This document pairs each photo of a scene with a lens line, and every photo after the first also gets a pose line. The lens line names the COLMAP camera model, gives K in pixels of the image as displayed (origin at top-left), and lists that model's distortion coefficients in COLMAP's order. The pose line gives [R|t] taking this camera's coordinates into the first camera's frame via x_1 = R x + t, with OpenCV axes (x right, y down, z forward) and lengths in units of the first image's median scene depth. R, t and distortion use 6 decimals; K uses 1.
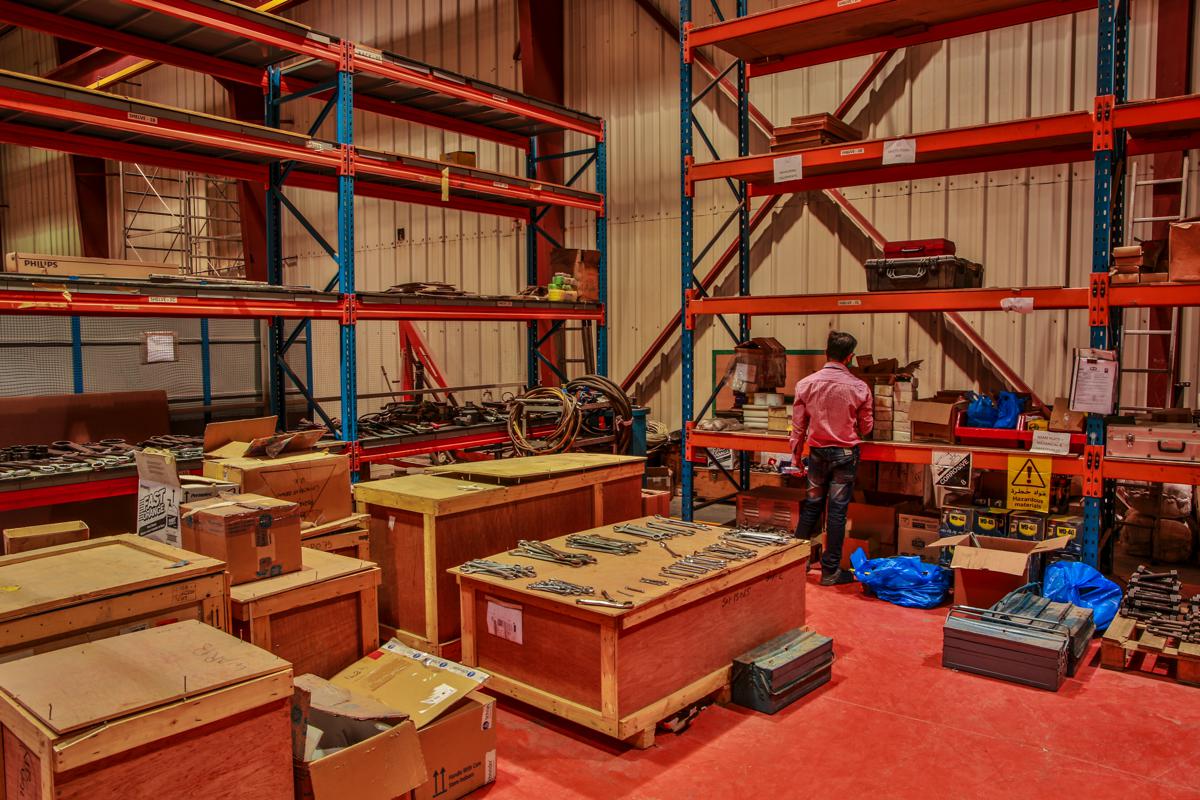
lens RADIAL K [[876.8, 0, 605.7], [0, 876.8, 400.5], [0, 0, 1]] dist [-0.099538, 0.074455]
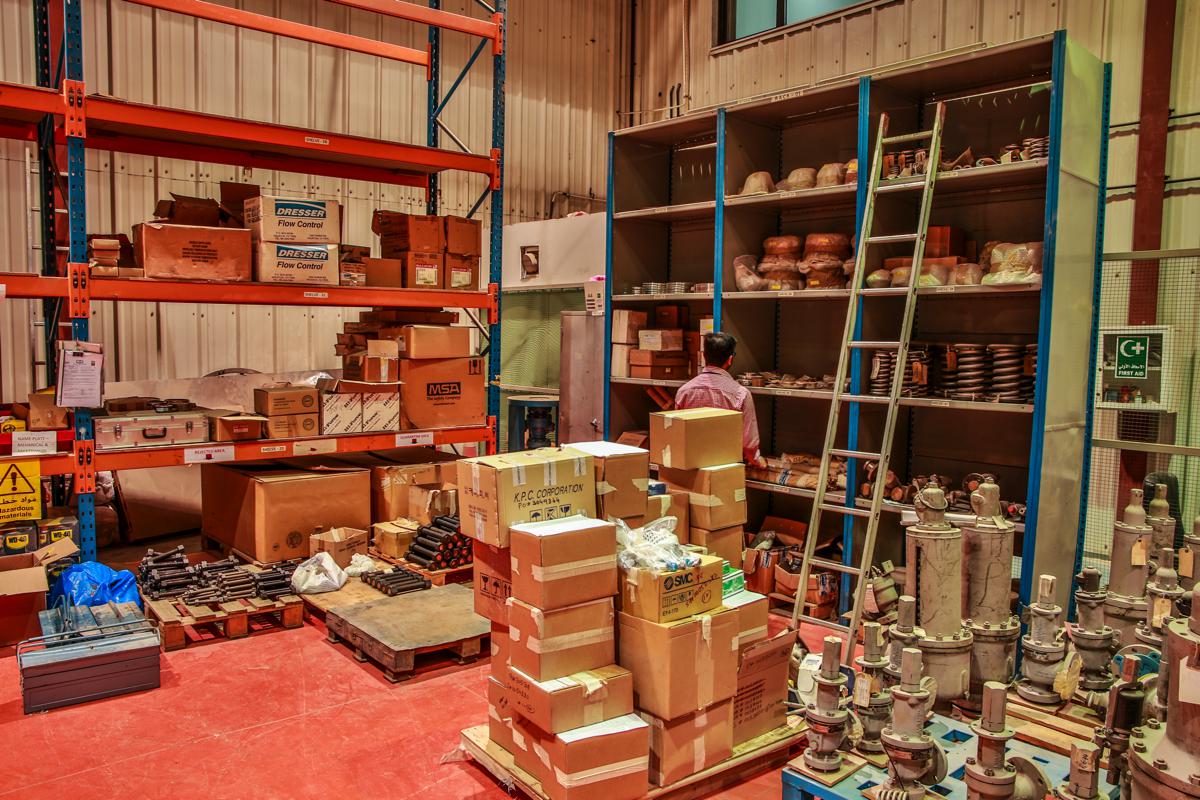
lens RADIAL K [[876.8, 0, 603.7], [0, 876.8, 394.1], [0, 0, 1]] dist [-0.099538, 0.074455]
pose [[0.217101, -0.061289, 0.974223, -0.253086], [0.055012, 0.997209, 0.050476, -0.017164], [-0.974598, 0.042635, 0.219866, 0.214058]]
